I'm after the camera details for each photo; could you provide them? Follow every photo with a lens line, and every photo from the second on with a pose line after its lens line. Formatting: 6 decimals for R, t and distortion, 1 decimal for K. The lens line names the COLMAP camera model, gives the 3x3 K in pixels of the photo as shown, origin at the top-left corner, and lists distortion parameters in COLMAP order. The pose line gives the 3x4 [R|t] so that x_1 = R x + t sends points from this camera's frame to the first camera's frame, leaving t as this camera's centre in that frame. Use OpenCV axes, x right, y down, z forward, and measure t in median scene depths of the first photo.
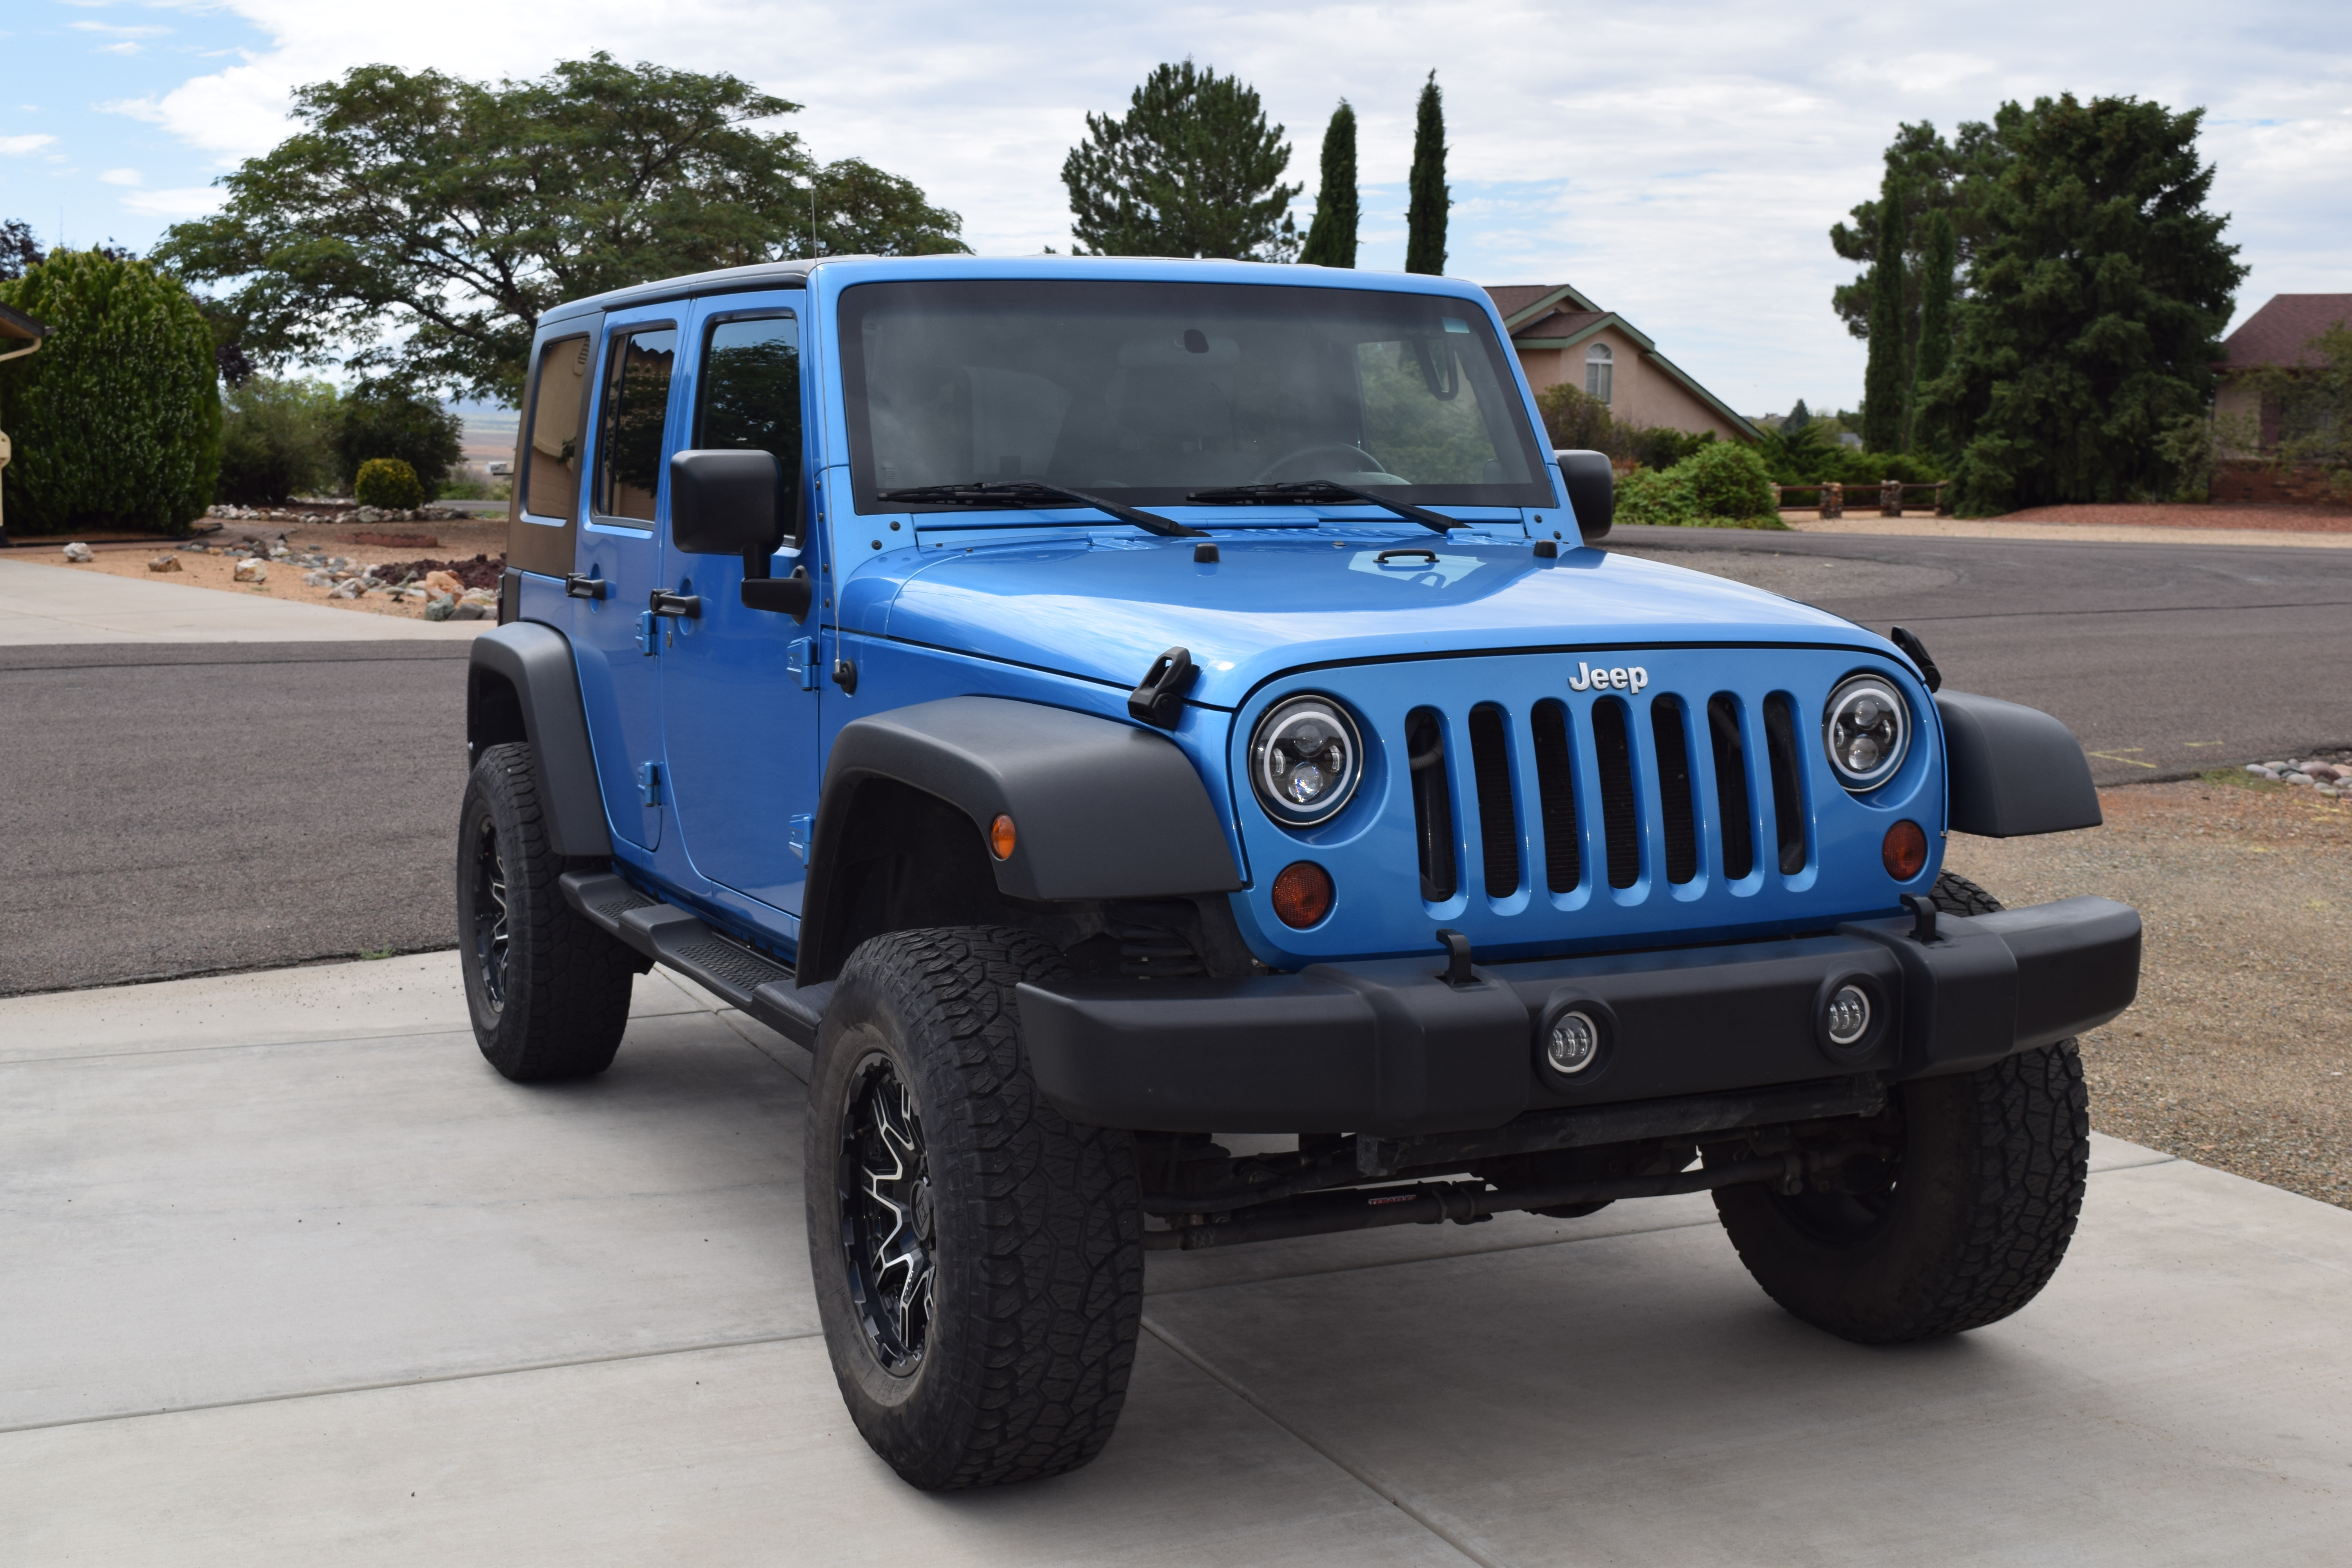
lens RADIAL K [[2859.3, 0, 1176.0], [0, 2859.3, 784.0], [0, 0, 1]] dist [-0.057232, -0.000041]
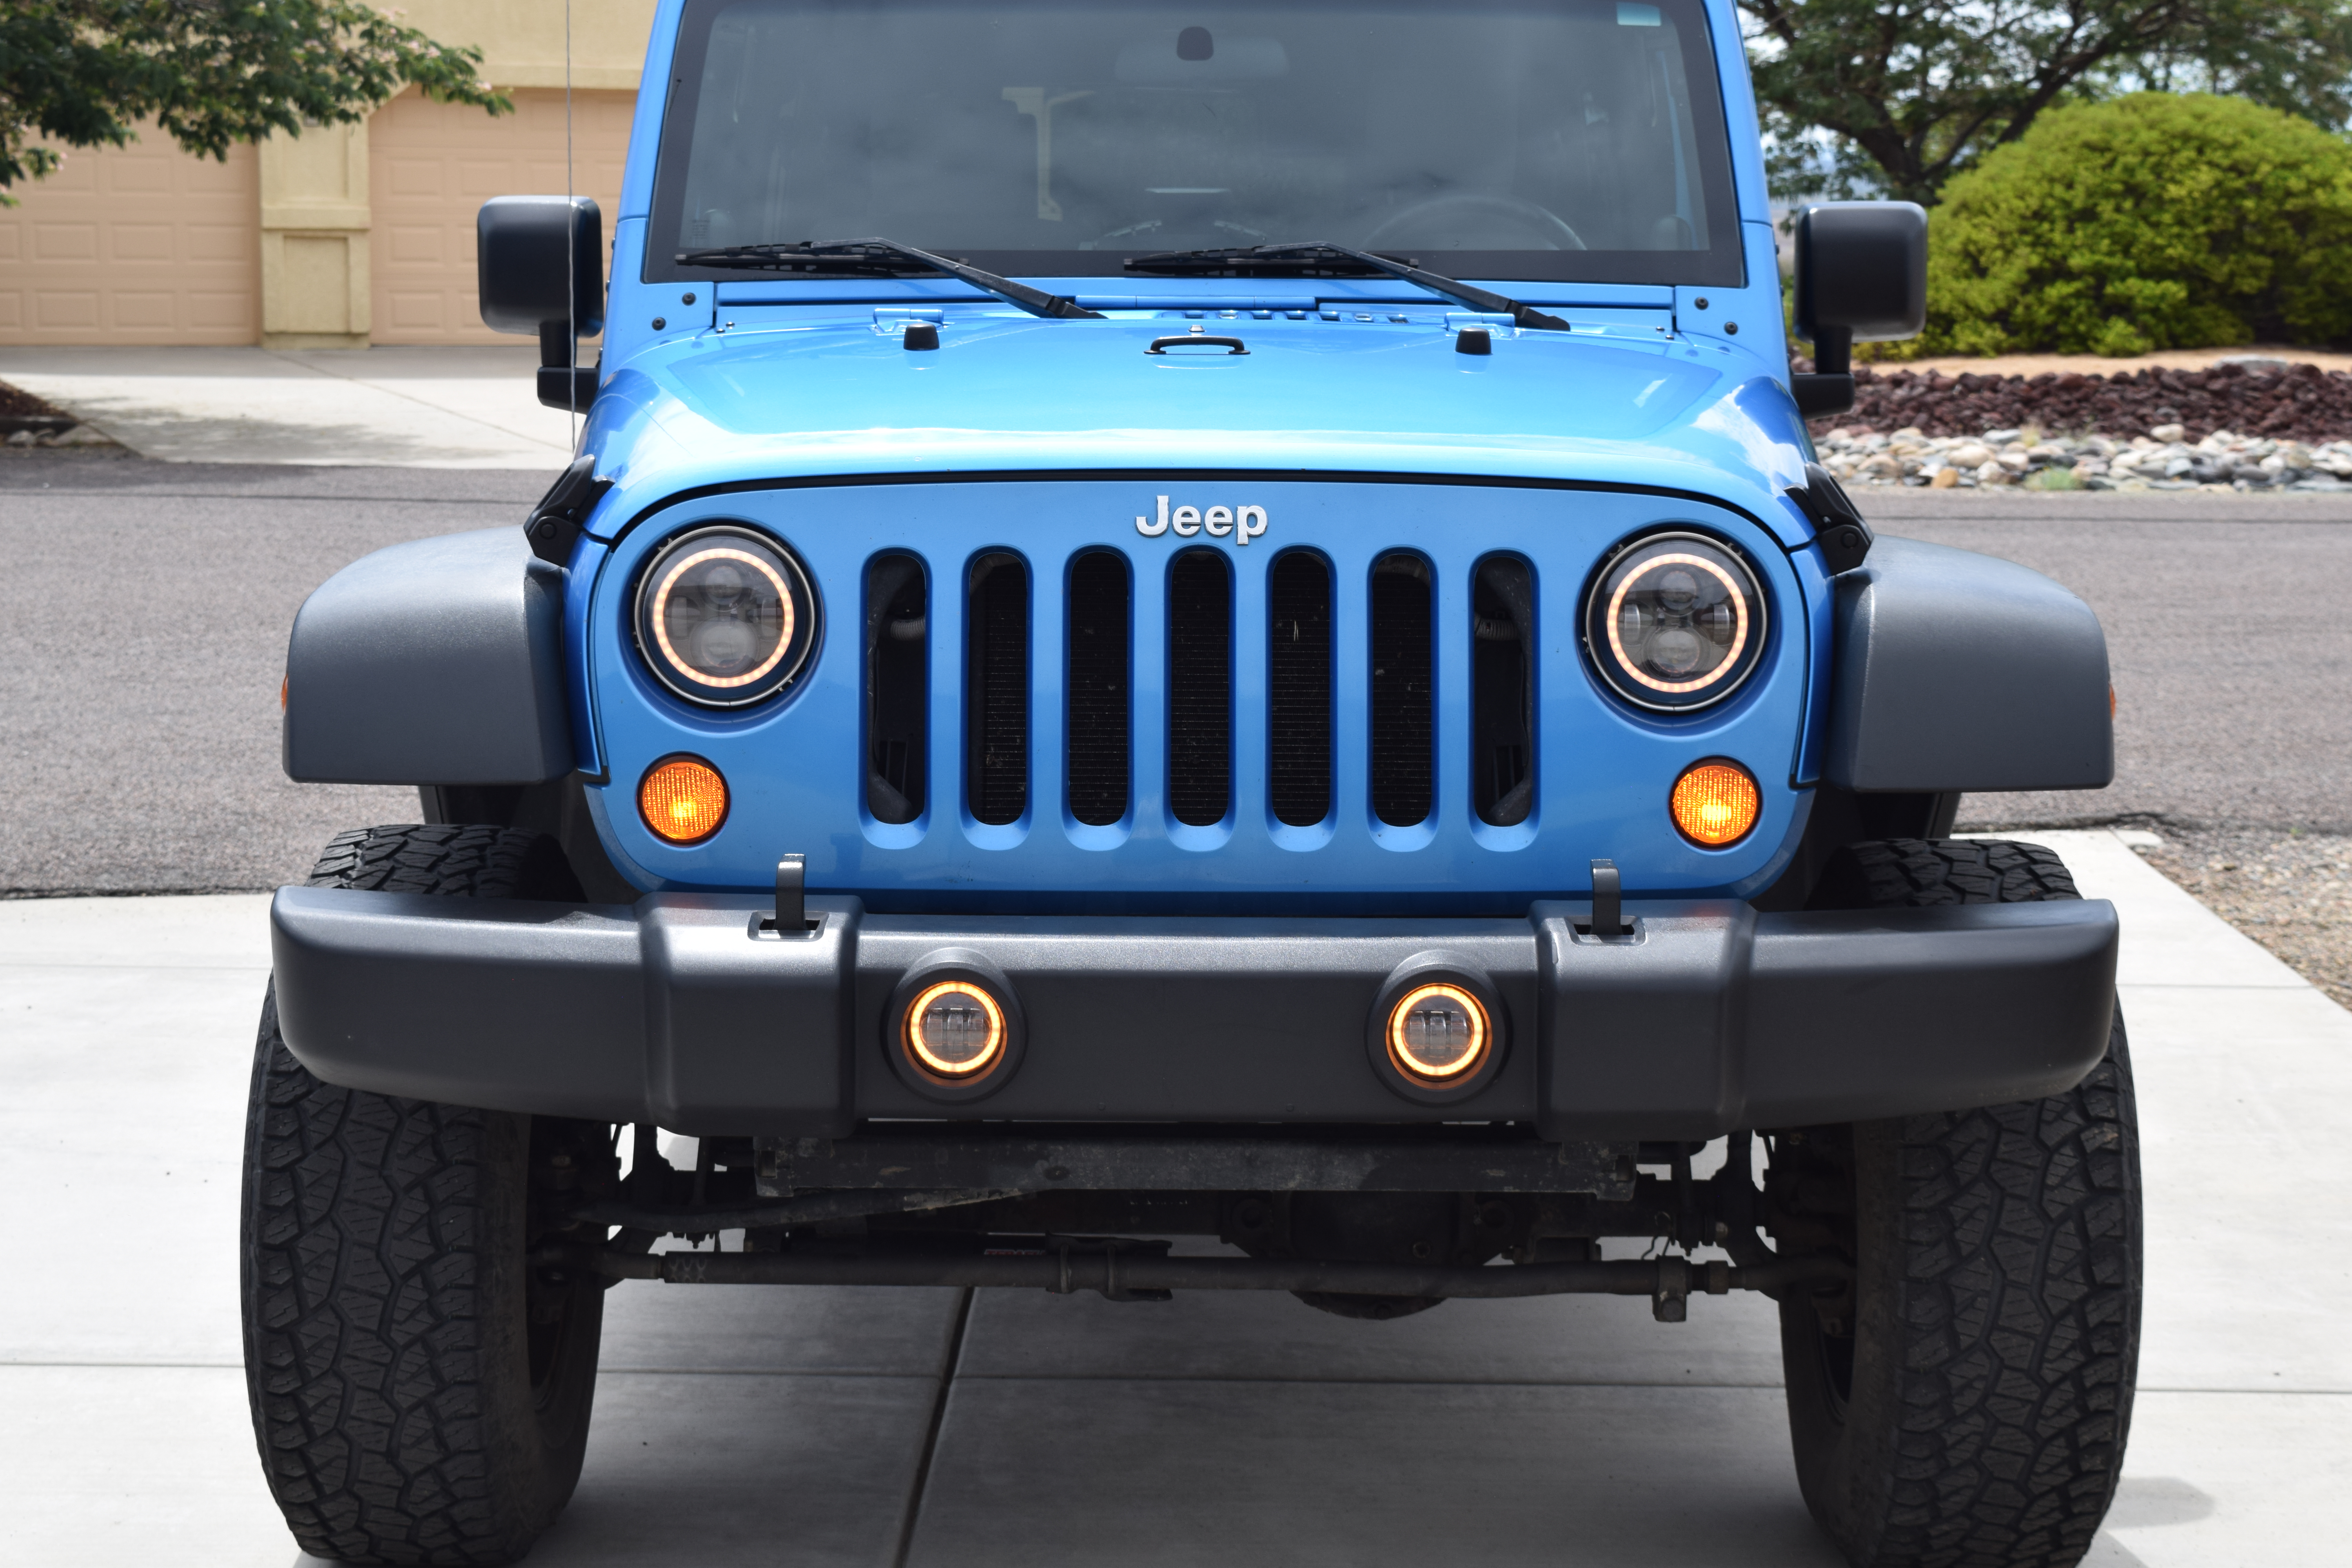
lens RADIAL K [[4119.1, 0, 1176.0], [0, 4119.1, 784.0], [0, 0, 1]] dist [0.035472, 0.062080]
pose [[0.909438, 0.060265, -0.411449, 0.357168], [-0.053655, 0.998178, 0.027606, -0.000394], [0.412363, -0.003030, 0.911015, 0.057637]]
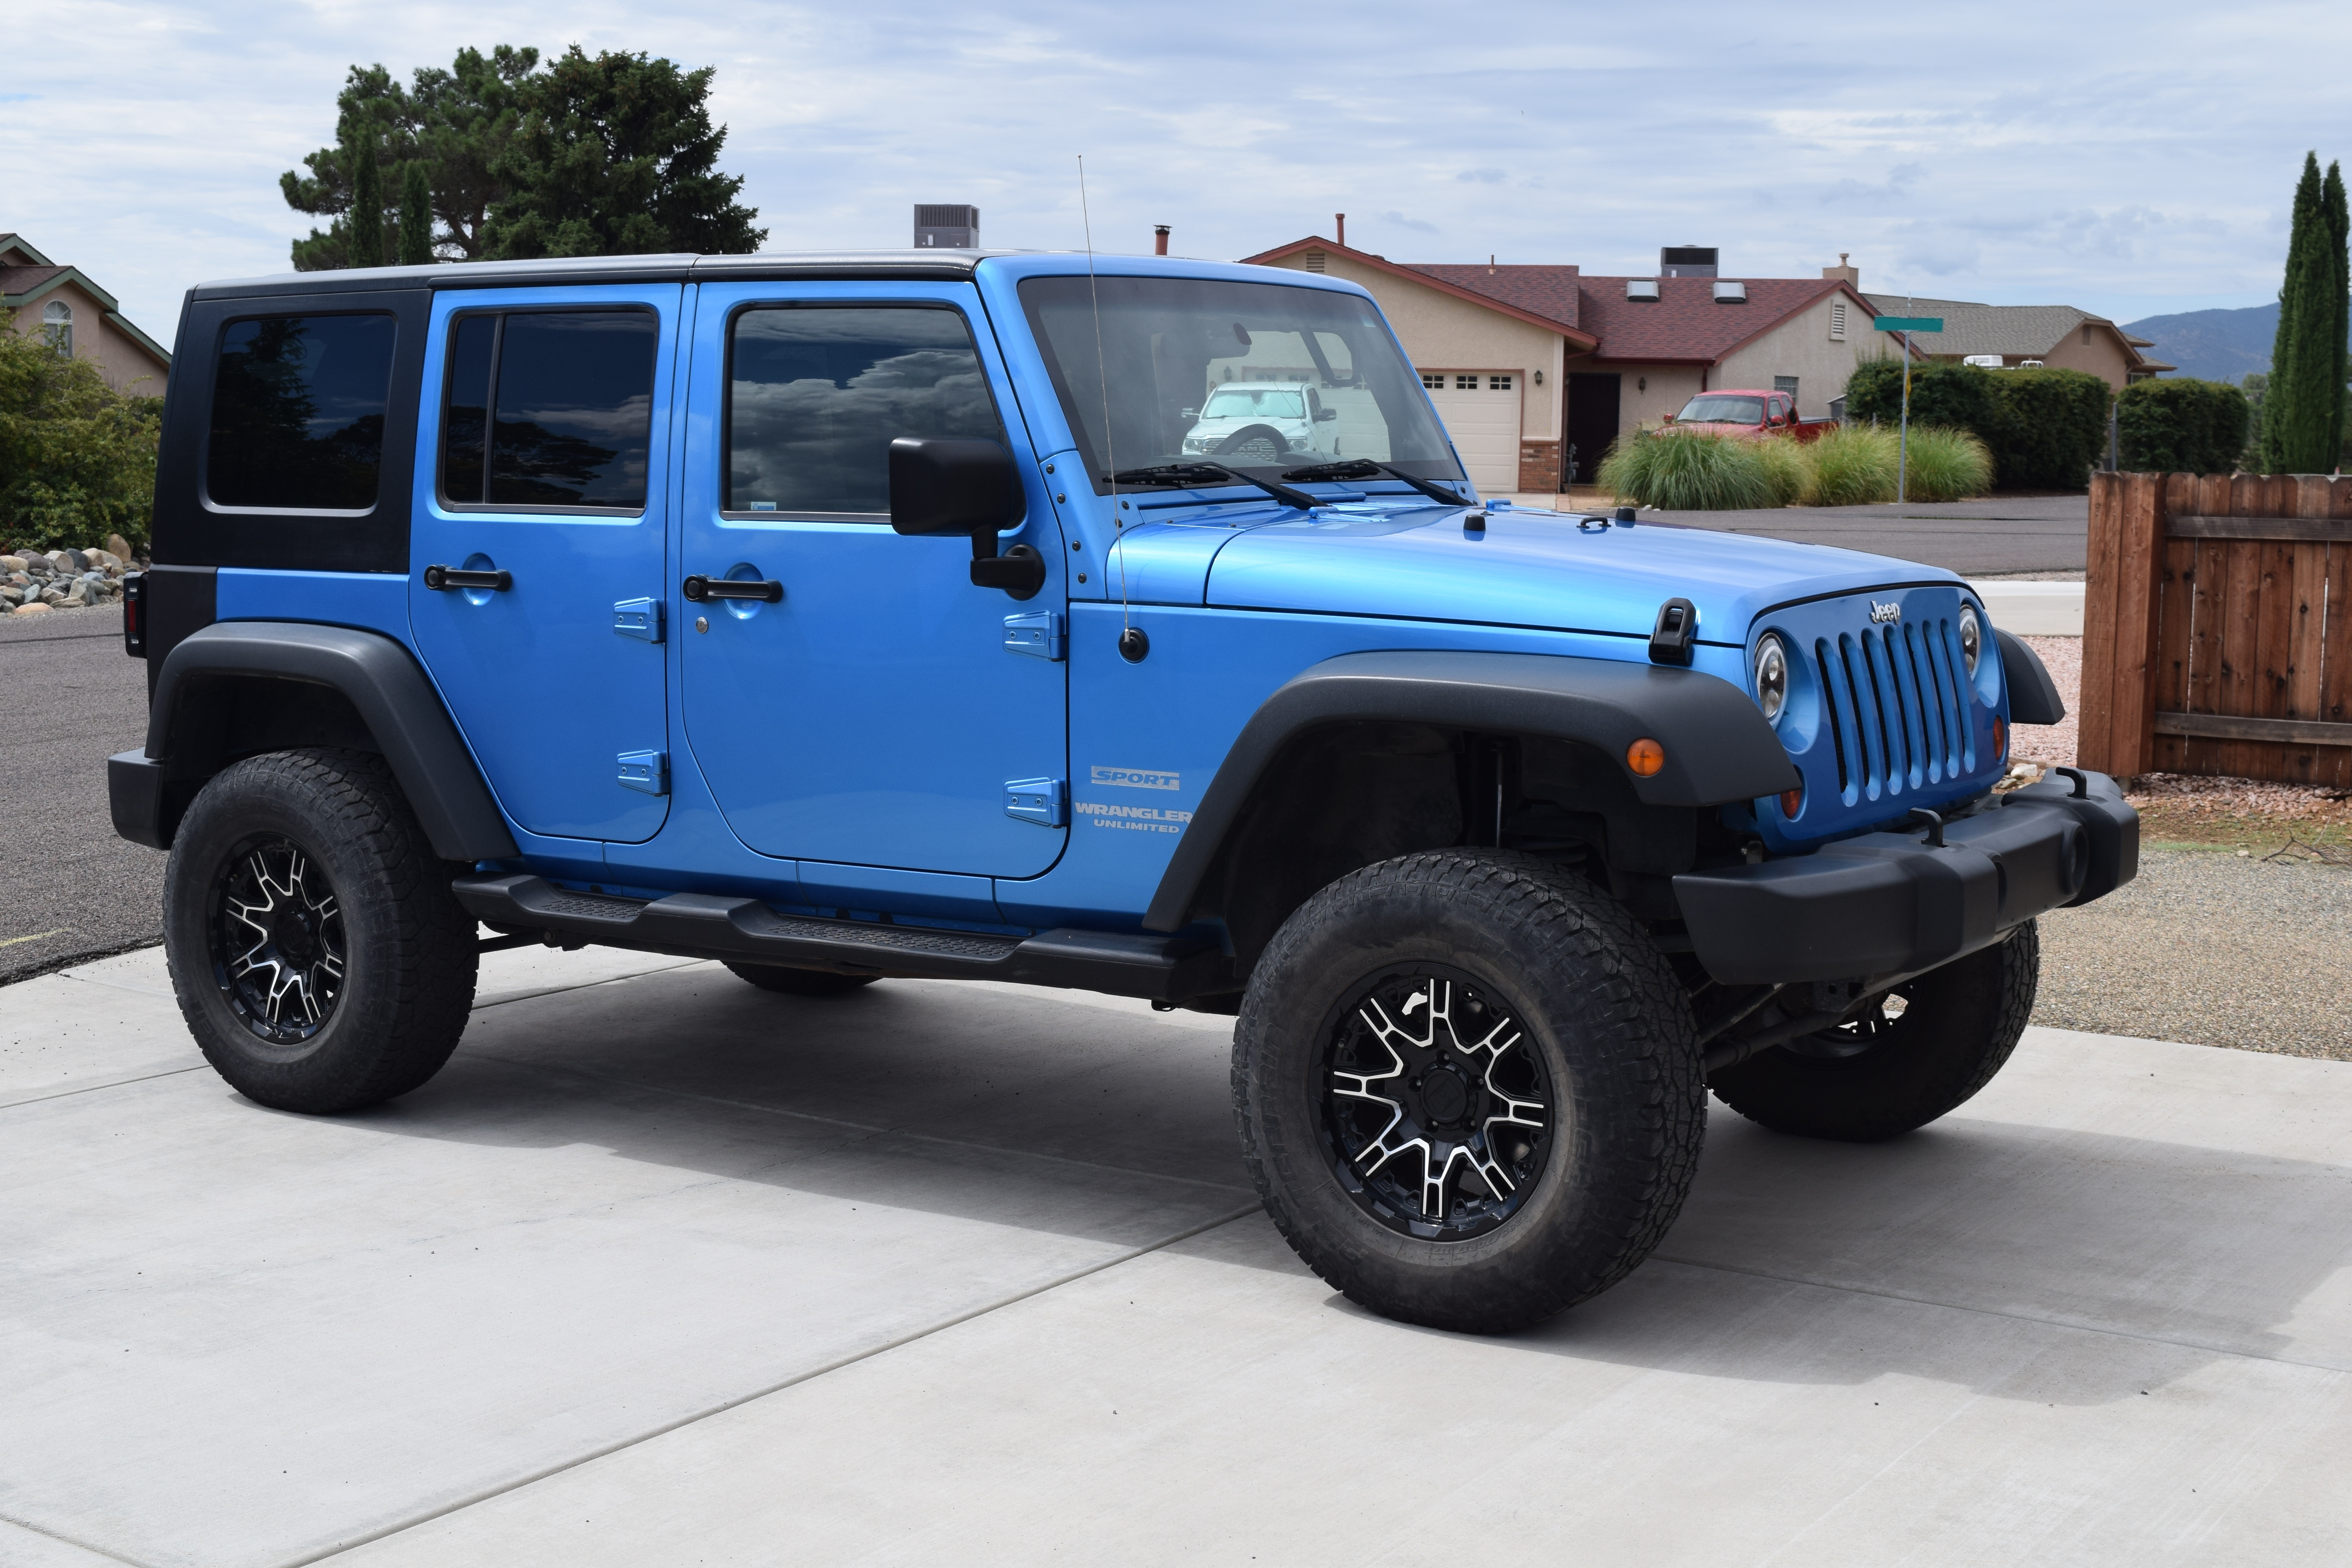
lens RADIAL K [[3105.5, 0, 1176.0], [0, 3105.5, 784.0], [0, 0, 1]] dist [-0.017359, -0.050442]
pose [[0.851063, -0.065491, 0.520963, -0.537350], [0.064890, 0.997704, 0.019418, -0.004962], [-0.521038, 0.017279, 0.853358, -0.008783]]
